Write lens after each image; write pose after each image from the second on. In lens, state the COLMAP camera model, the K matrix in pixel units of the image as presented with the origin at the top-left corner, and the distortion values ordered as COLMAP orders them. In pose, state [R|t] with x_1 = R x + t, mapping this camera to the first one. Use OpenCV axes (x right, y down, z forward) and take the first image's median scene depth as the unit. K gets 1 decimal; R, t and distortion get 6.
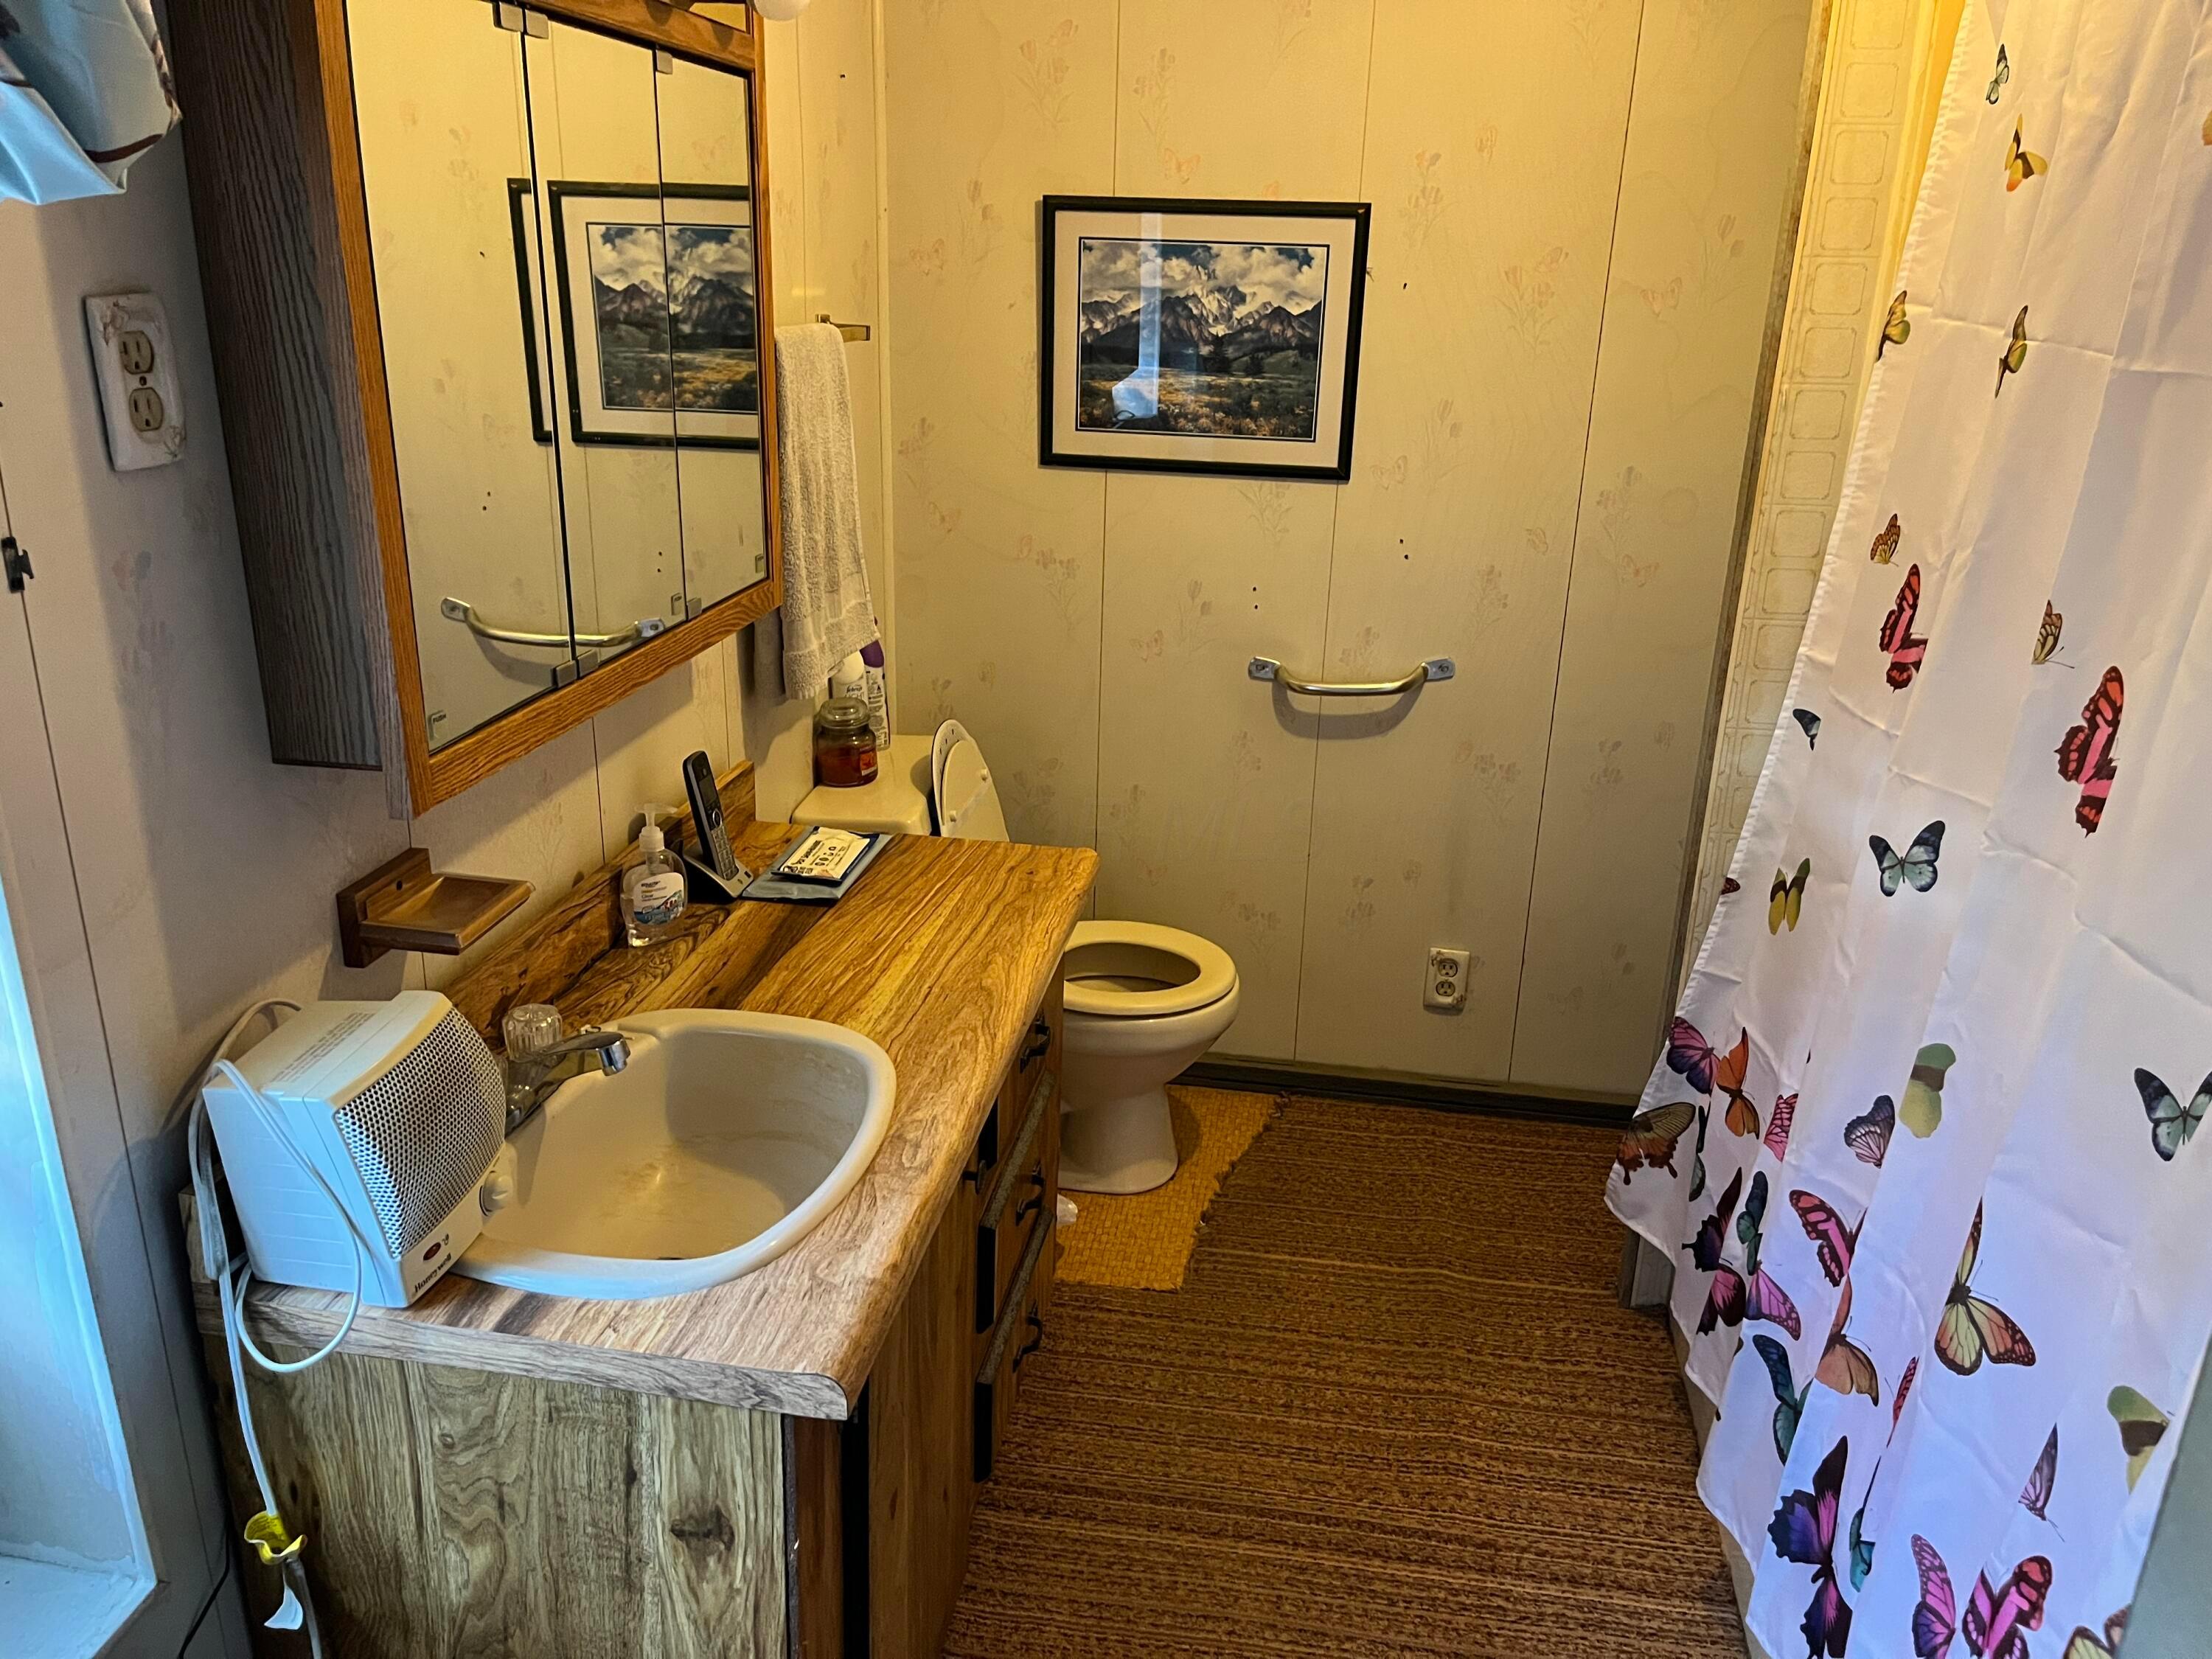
lens RADIAL K [[1665.4, 0, 1099.1], [0, 1665.4, 852.0], [0, 0, 1]] dist [0.077677, -0.107717]
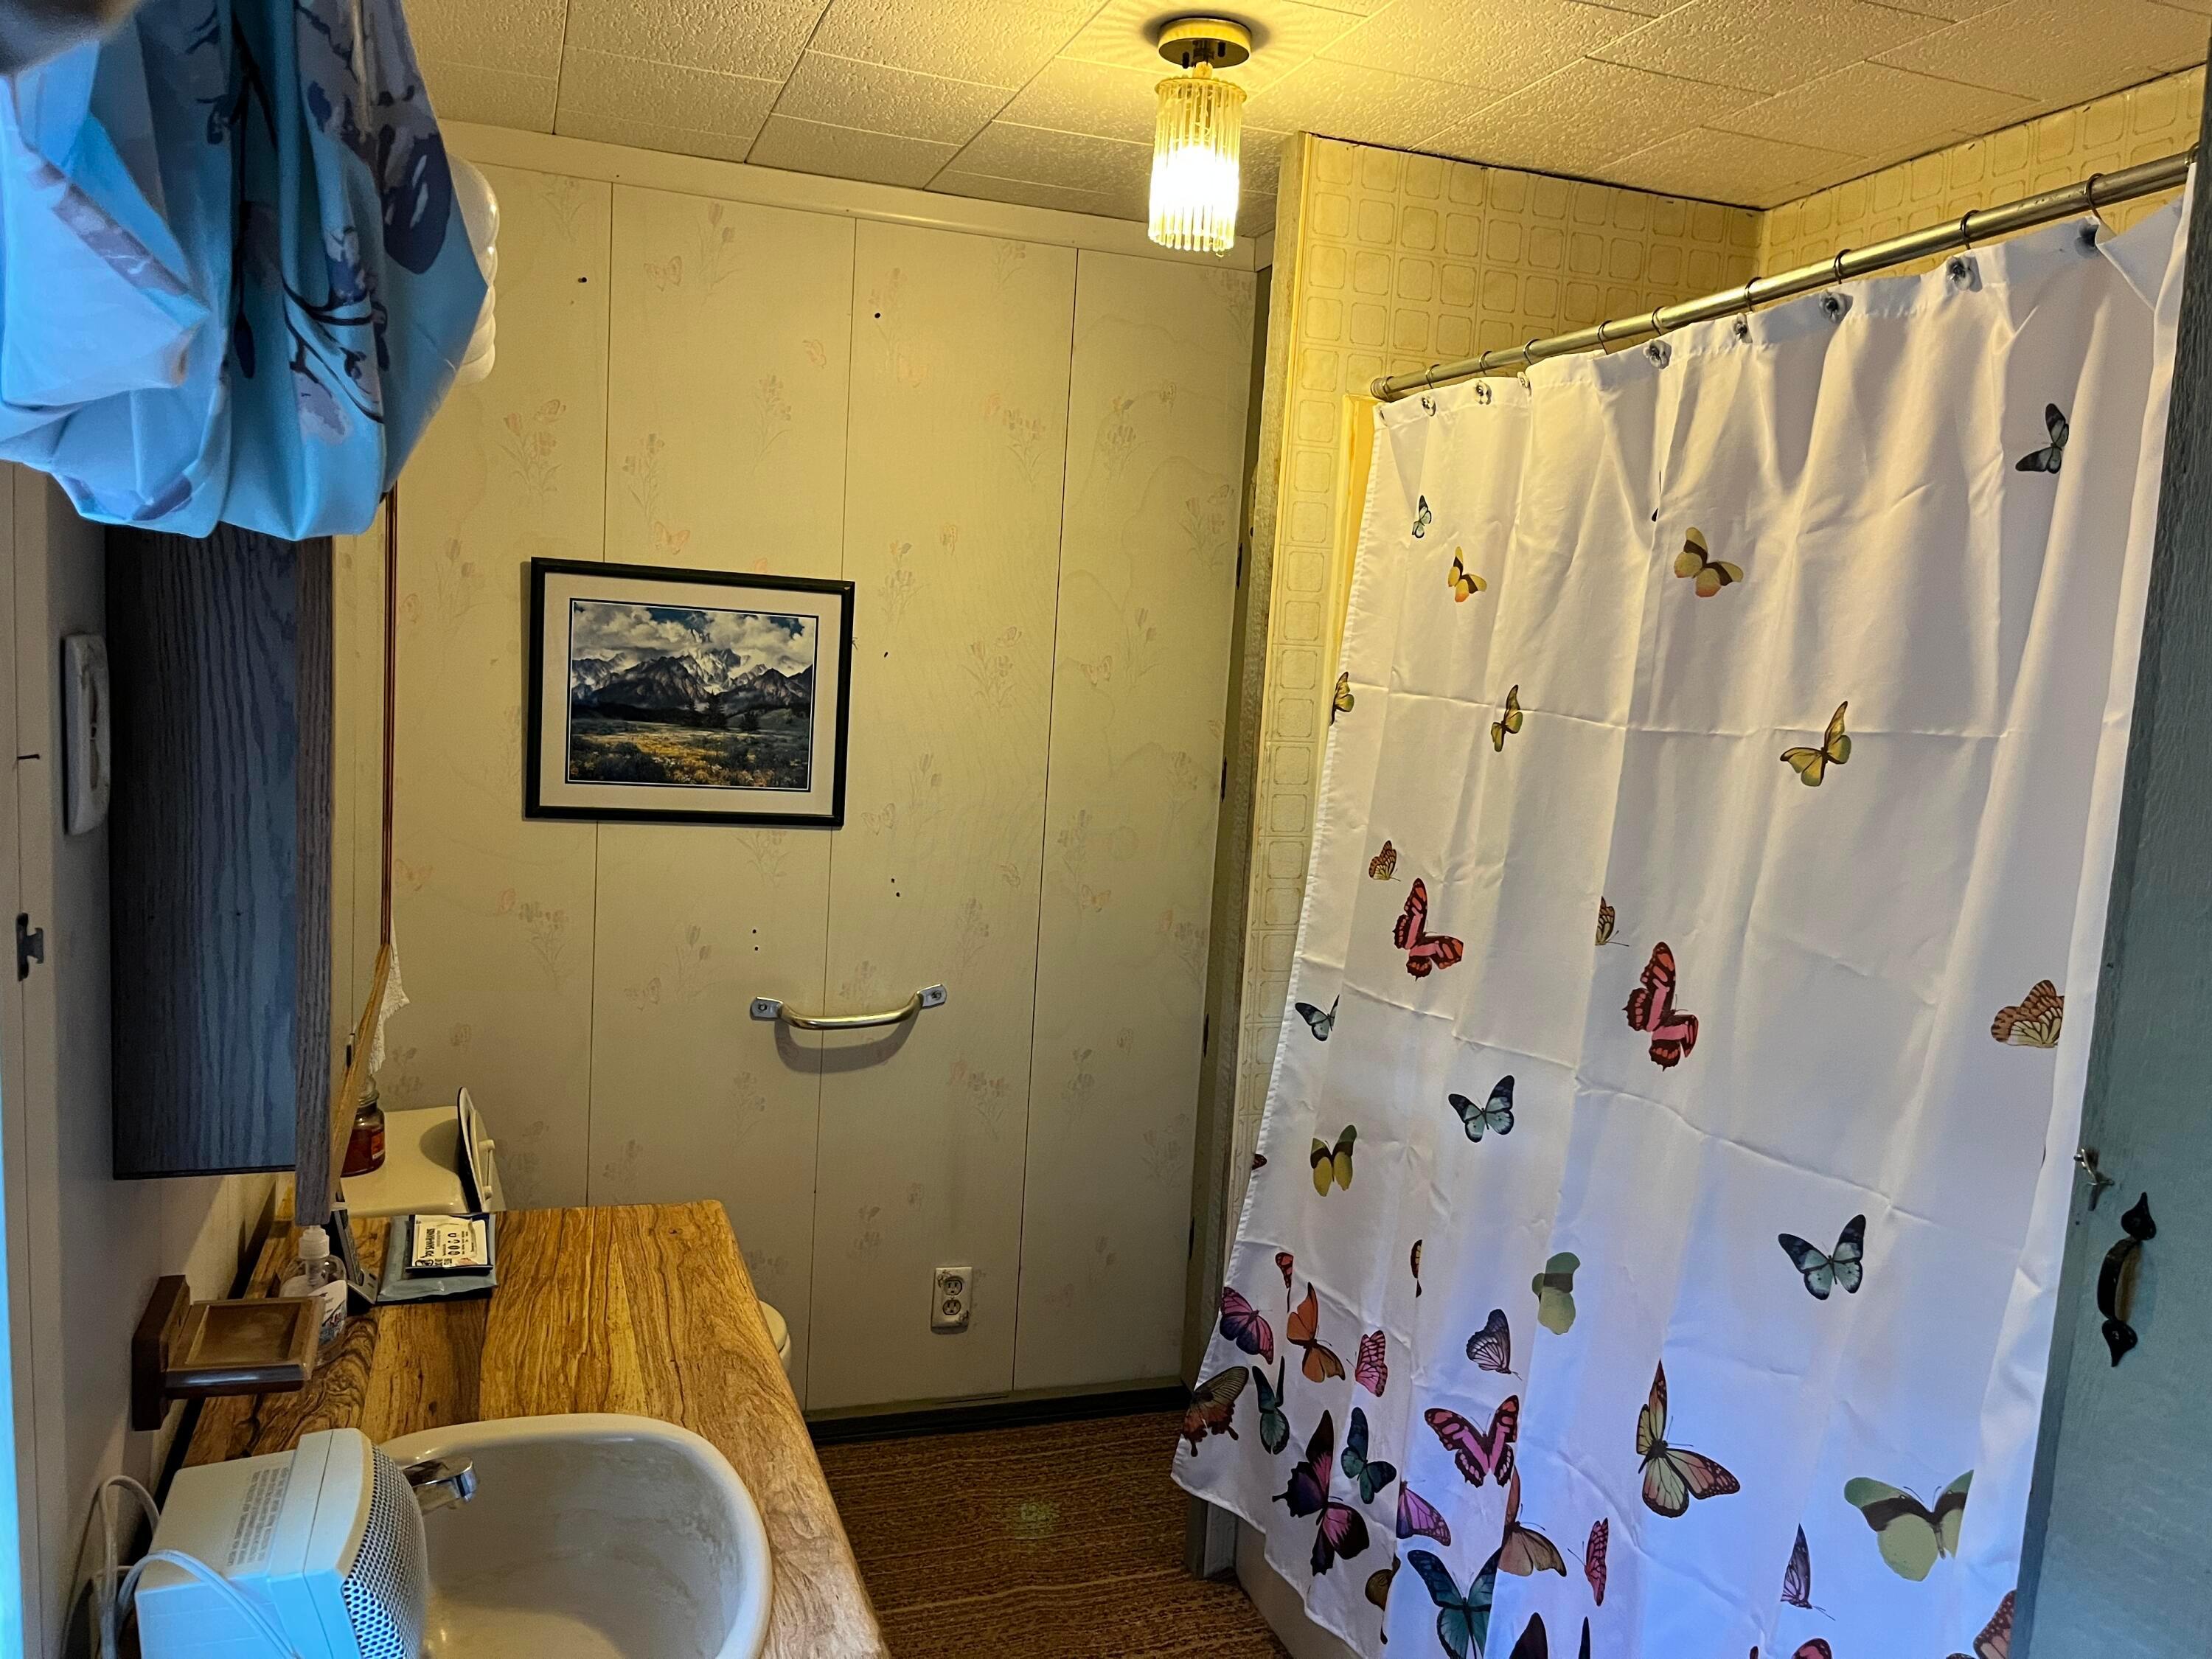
lens RADIAL K [[1665.4, 0, 1097.1], [0, 1665.4, 861.0], [0, 0, 1]] dist [0.077677, -0.107717]
pose [[0.879730, -0.032694, 0.474348, -0.318632], [0.126560, 0.977744, -0.167329, -0.004174], [-0.458320, 0.207238, 0.864289, 0.022971]]
